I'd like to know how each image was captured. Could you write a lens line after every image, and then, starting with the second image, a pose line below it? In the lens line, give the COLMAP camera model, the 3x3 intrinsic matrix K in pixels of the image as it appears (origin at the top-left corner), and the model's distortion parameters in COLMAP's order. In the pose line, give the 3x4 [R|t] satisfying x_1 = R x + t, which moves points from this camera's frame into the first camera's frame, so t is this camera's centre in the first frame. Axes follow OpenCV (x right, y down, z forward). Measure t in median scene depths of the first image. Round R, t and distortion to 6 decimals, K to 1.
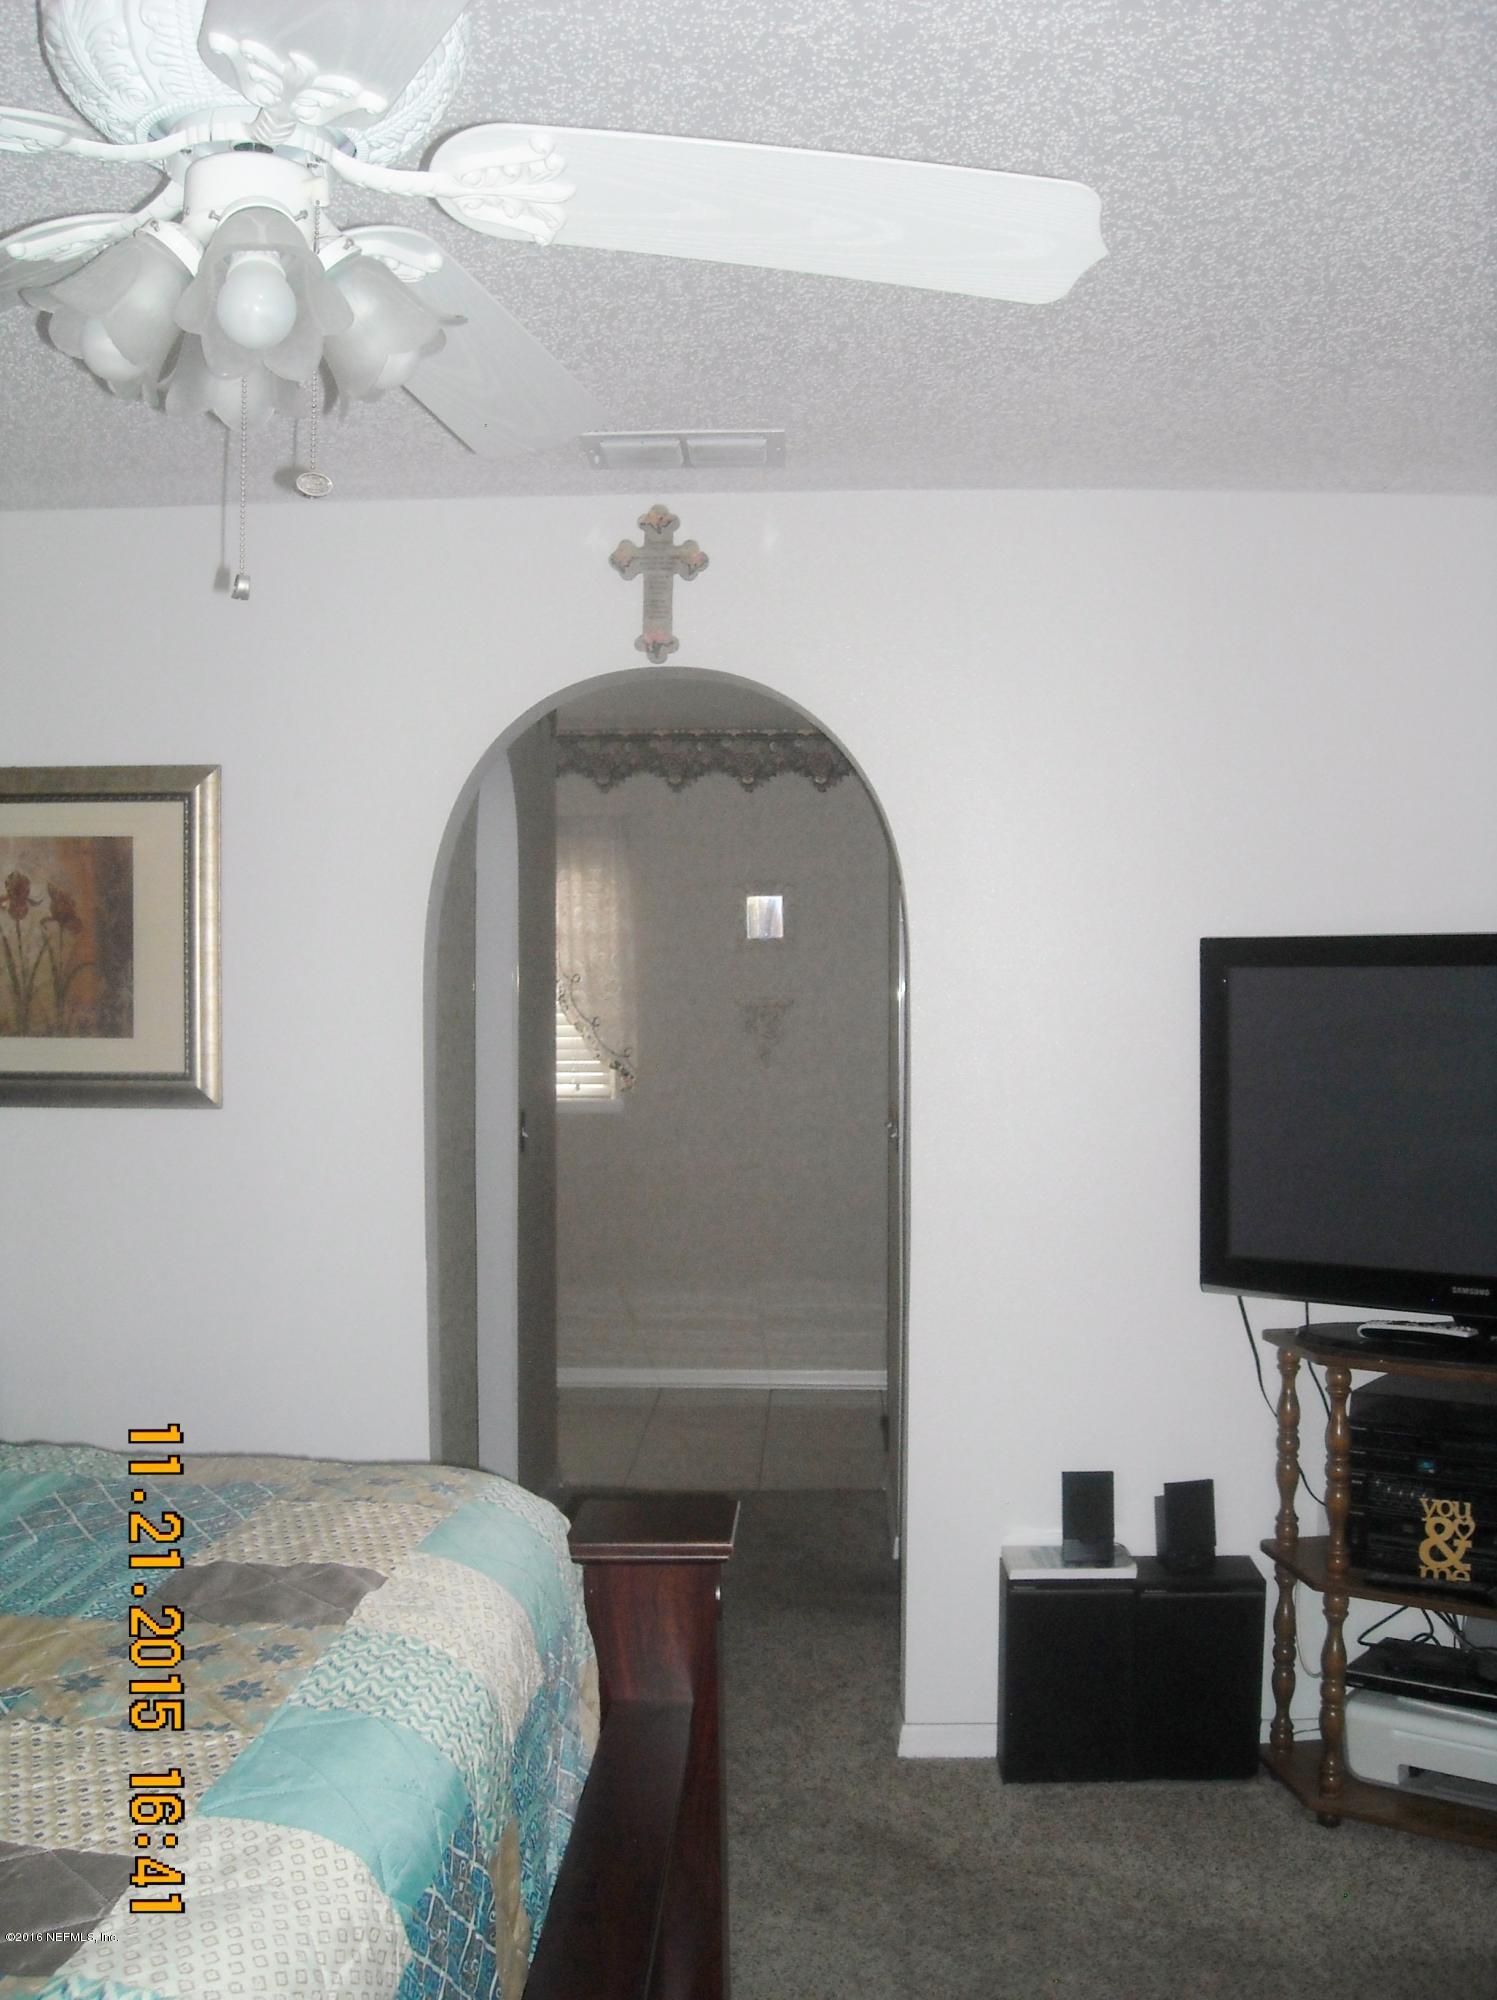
lens RADIAL K [[2069.9, 0, 724.6], [0, 2069.9, 1021.3], [0, 0, 1]] dist [-0.185468, 0.121684]
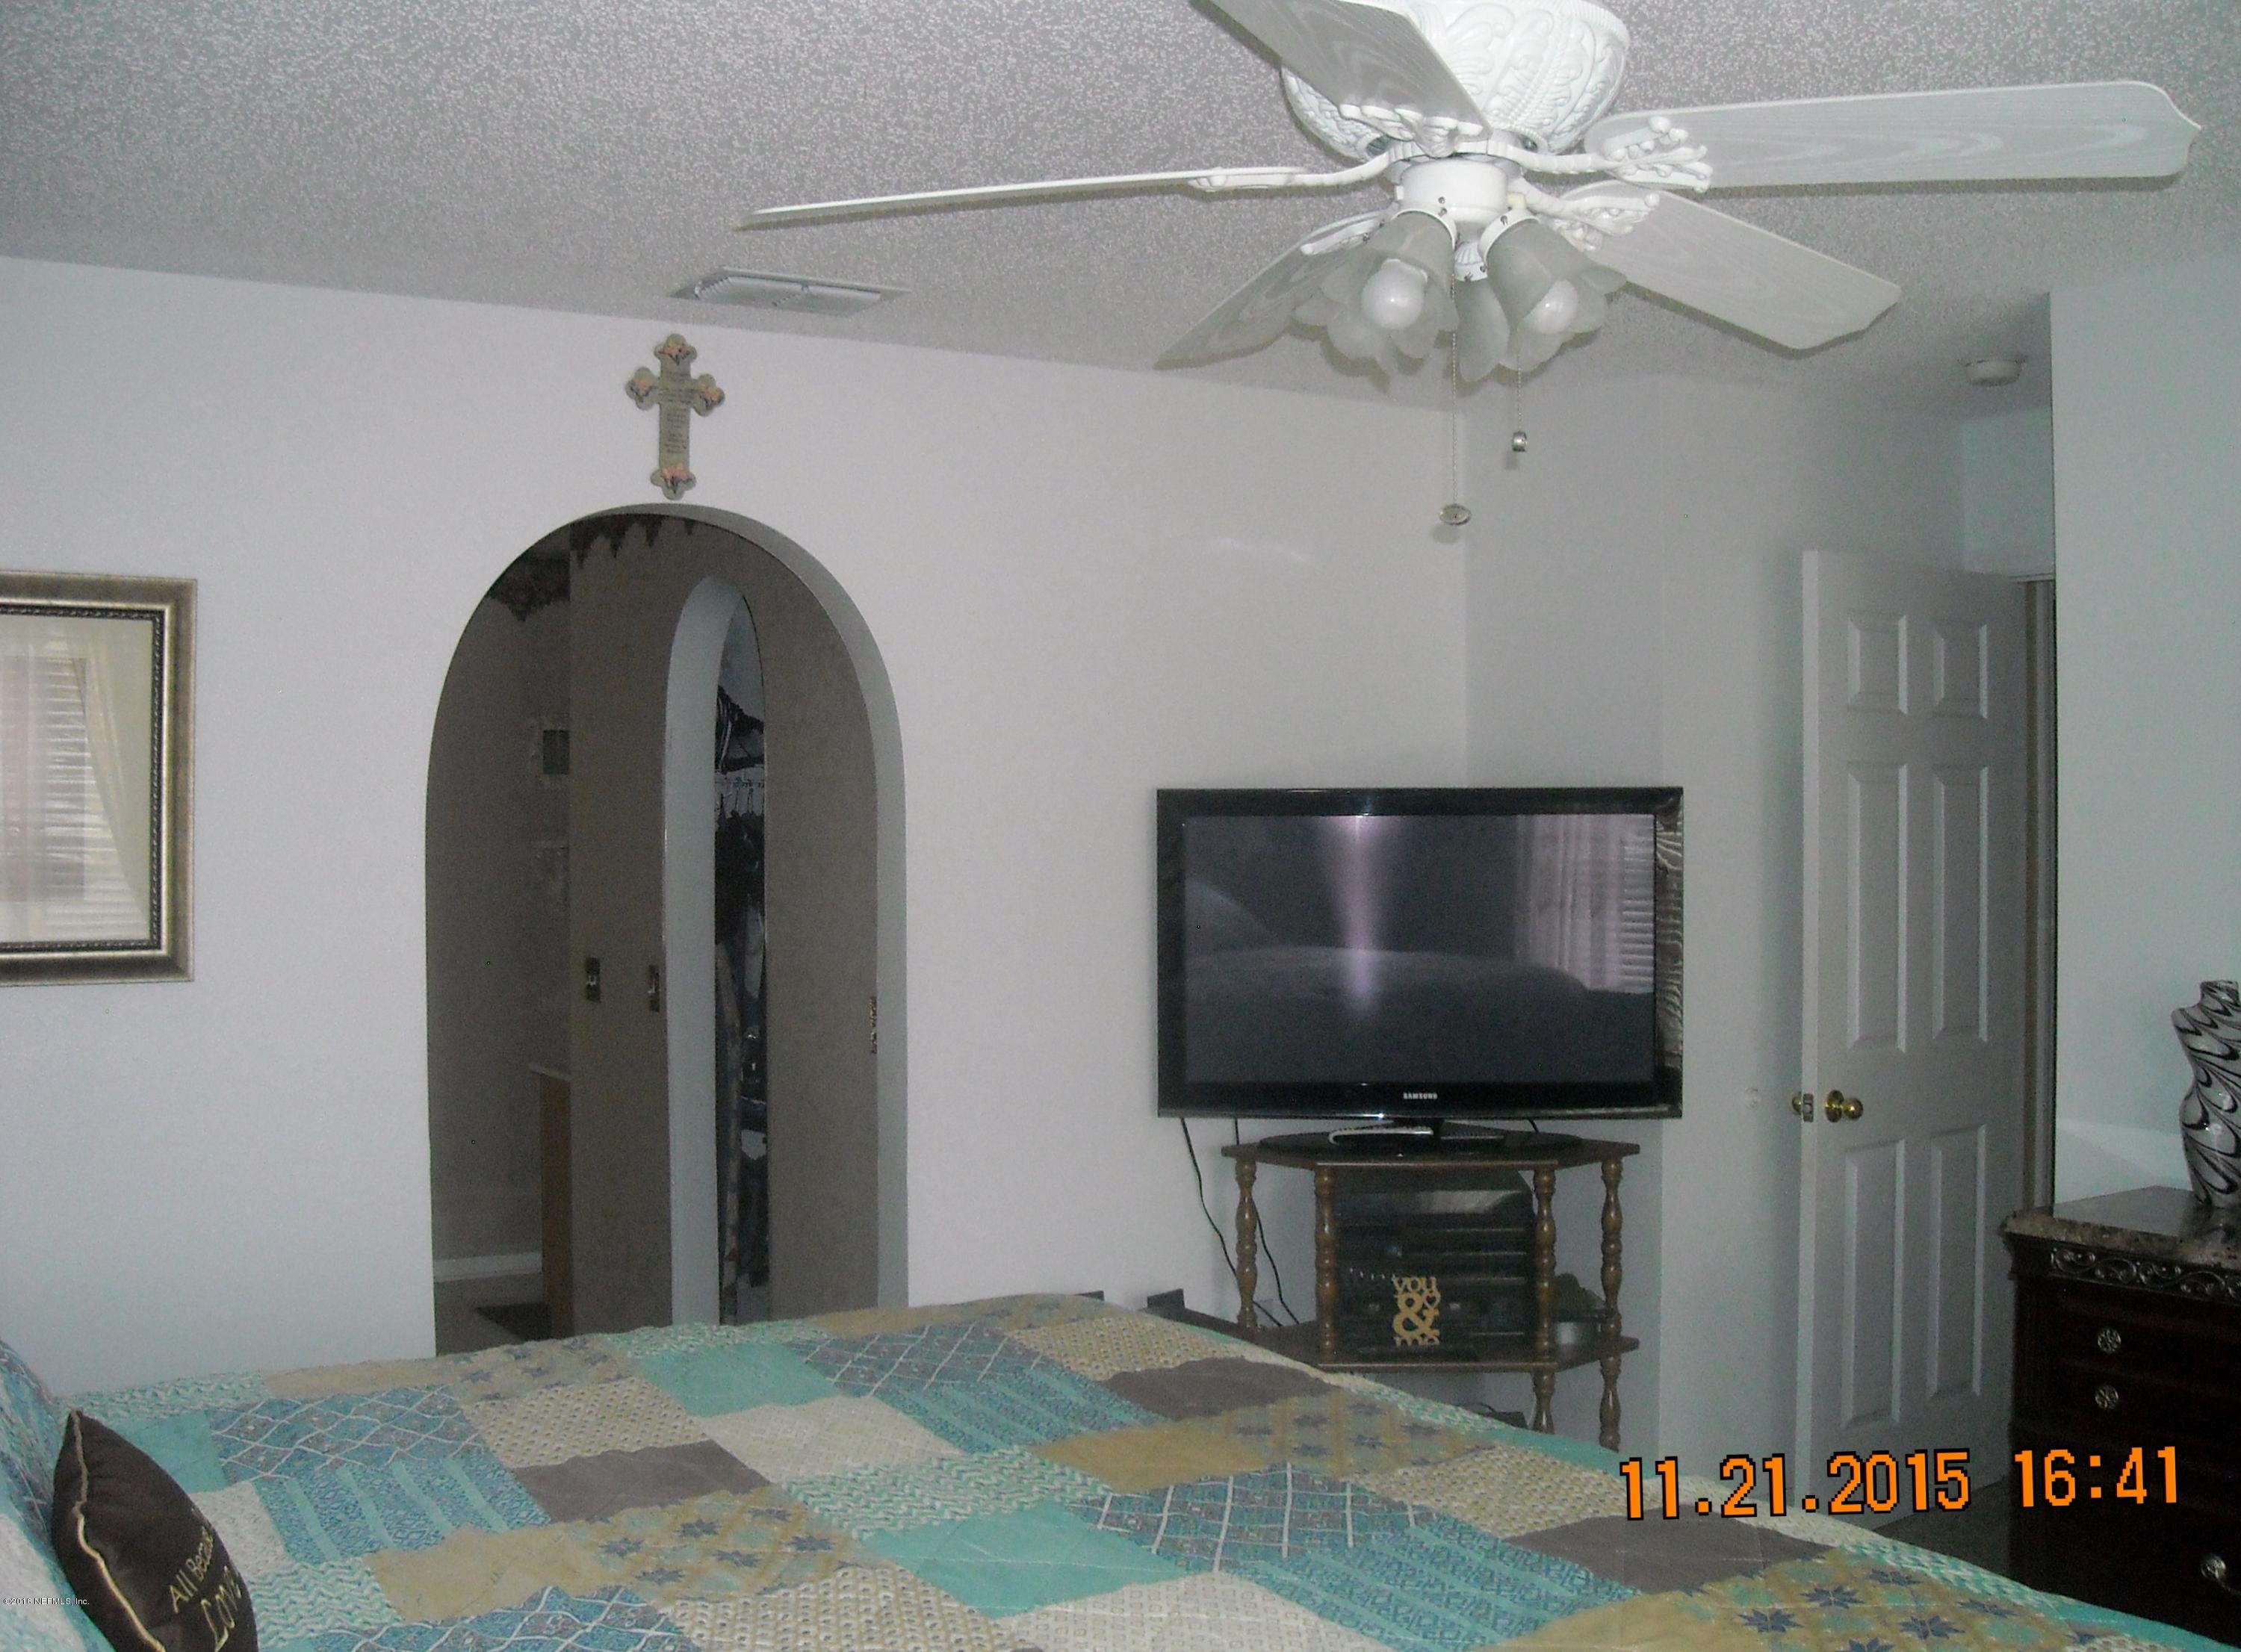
lens RADIAL K [[2346.8, 0, 1123.2], [0, 2346.8, 854.7], [0, 0, 1]] dist [-0.197753, 0.122552]
pose [[0.822609, -0.007216, 0.568561, -0.478192], [0.008628, 0.999963, 0.000208, -0.006598], [-0.568542, 0.004734, 0.822641, -0.009194]]
